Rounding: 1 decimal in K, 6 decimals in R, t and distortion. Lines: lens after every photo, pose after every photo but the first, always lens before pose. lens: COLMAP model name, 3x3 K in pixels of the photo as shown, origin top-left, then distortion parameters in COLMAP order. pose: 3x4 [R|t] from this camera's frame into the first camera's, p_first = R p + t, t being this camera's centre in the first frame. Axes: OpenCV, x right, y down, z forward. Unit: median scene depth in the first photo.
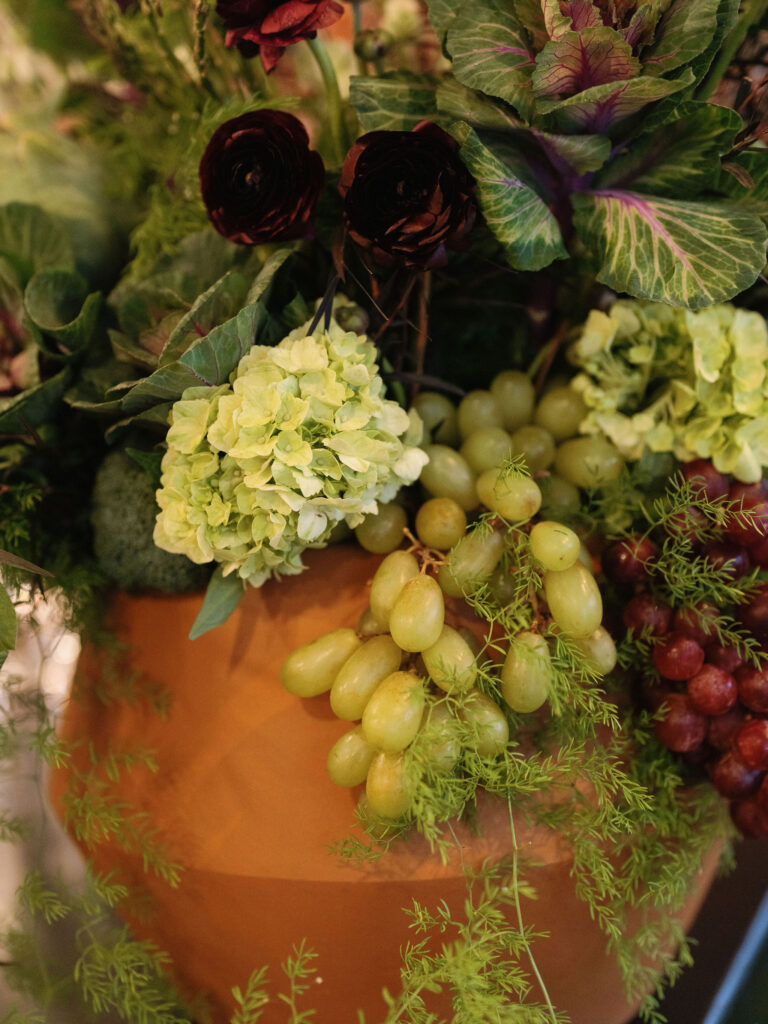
lens RADIAL K [[1612.7, 0, 384.0], [0, 1612.7, 512.0], [0, 0, 1]] dist [-0.009091, 0.051091]
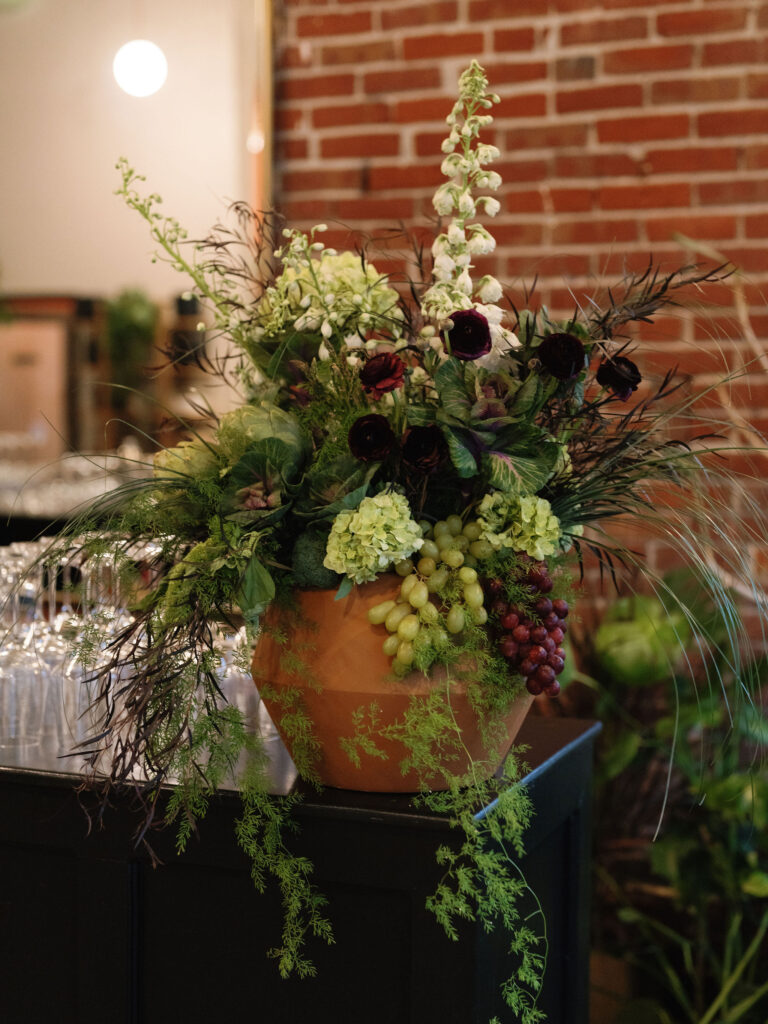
lens RADIAL K [[1612.7, 0, 384.0], [0, 1612.7, 512.0], [0, 0, 1]] dist [-0.009091, 0.051091]
pose [[0.994818, 0.074844, 0.068822, -0.237073], [-0.066055, 0.990311, -0.122148, 0.259680], [-0.077297, 0.116969, 0.990123, -1.750509]]
